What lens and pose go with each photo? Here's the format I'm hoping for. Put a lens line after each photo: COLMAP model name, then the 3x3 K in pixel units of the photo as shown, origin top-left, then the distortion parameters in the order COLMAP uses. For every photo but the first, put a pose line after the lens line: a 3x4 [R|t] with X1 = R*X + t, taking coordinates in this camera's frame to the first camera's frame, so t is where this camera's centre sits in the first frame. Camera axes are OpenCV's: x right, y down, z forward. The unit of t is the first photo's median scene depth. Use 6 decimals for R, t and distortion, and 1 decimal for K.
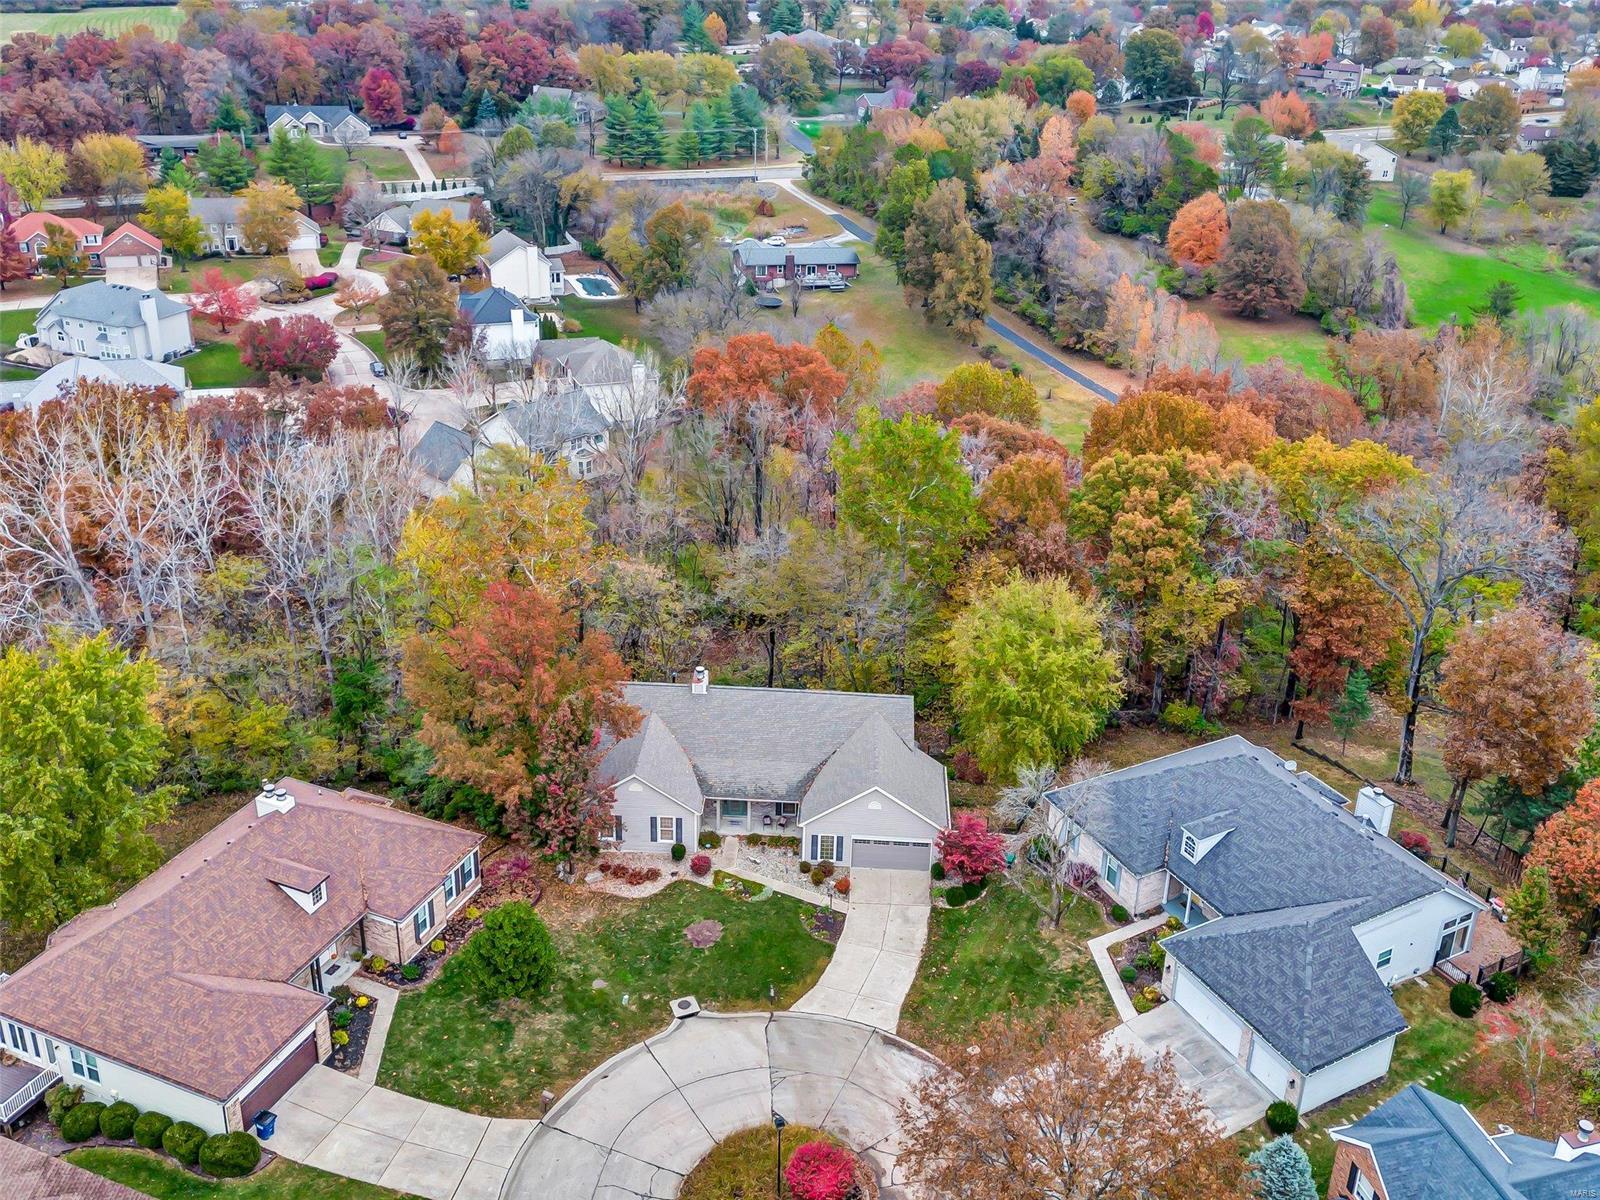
lens RADIAL K [[1170.8, 0, 800.0], [0, 1170.8, 600.0], [0, 0, 1]] dist [-0.003371, 0.001315]
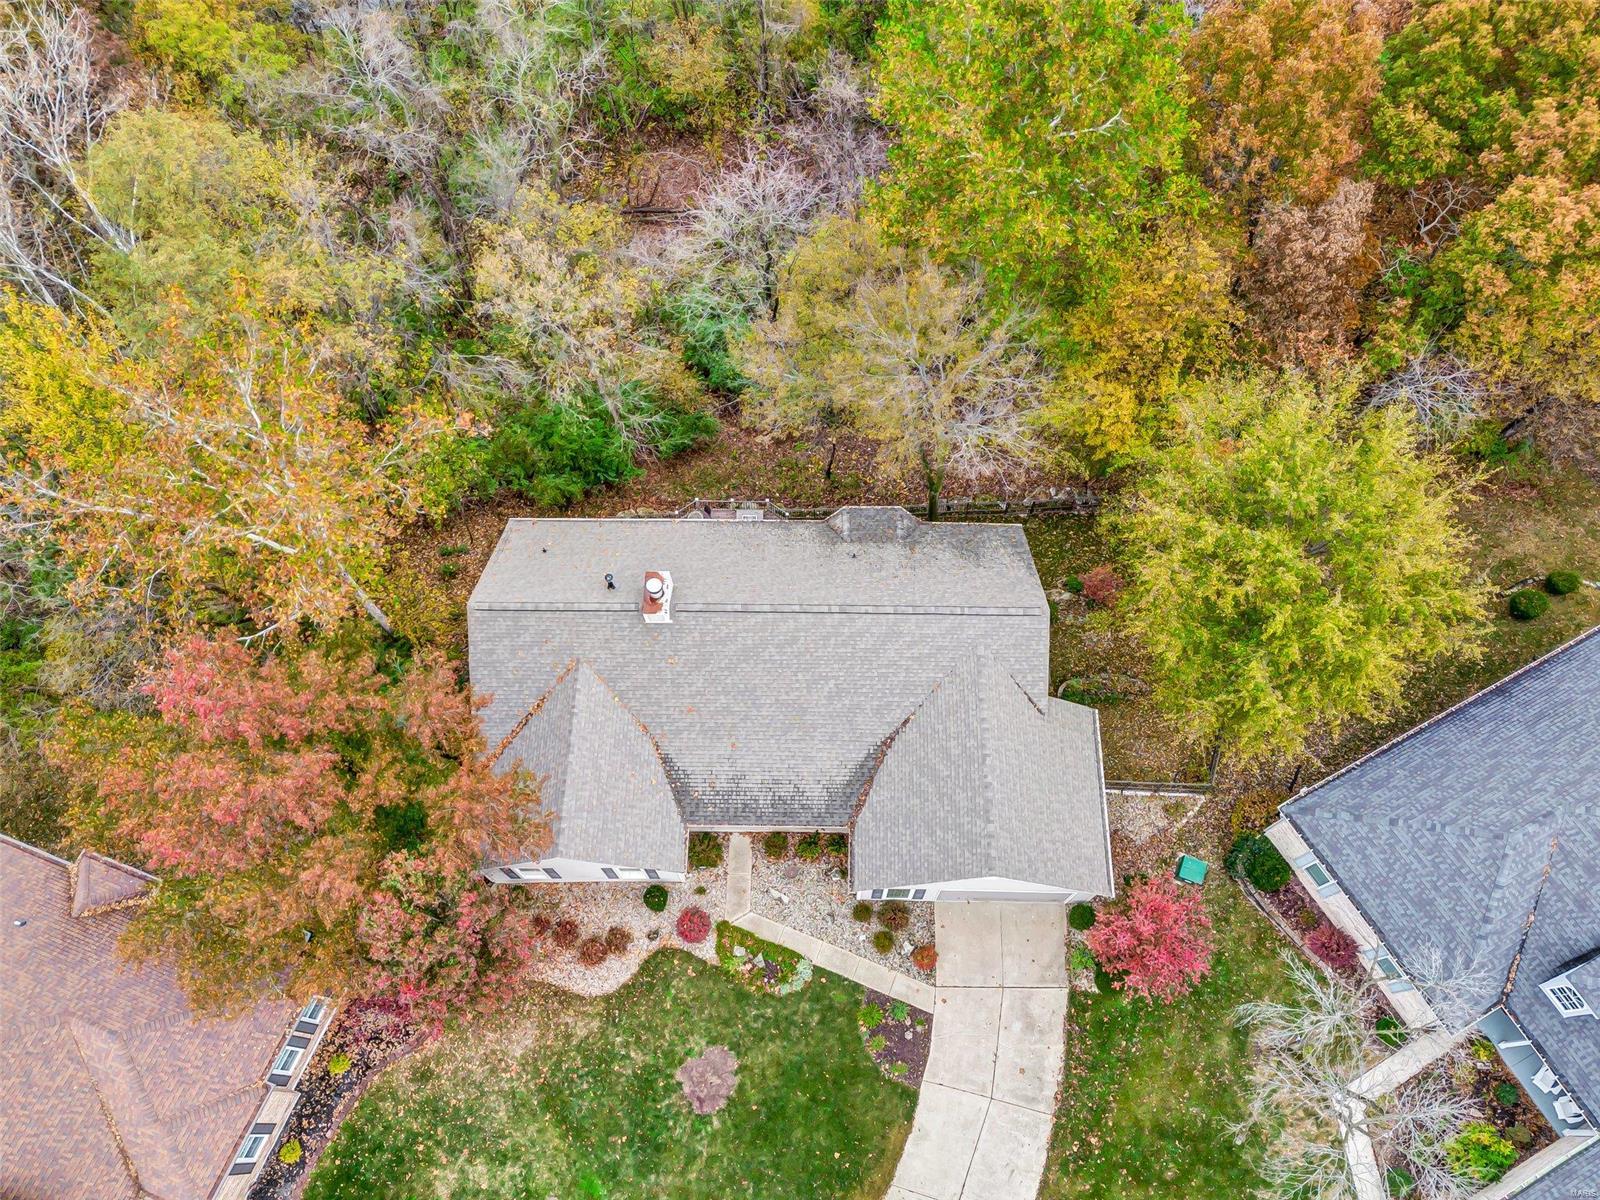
lens RADIAL K [[1170.8, 0, 800.0], [0, 1170.8, 600.0], [0, 0, 1]] dist [-0.003371, 0.001315]
pose [[0.998327, -0.042794, -0.038872, 0.002611], [0.057580, 0.796244, 0.602230, -0.284179], [0.005180, -0.603461, 0.797376, 0.624199]]
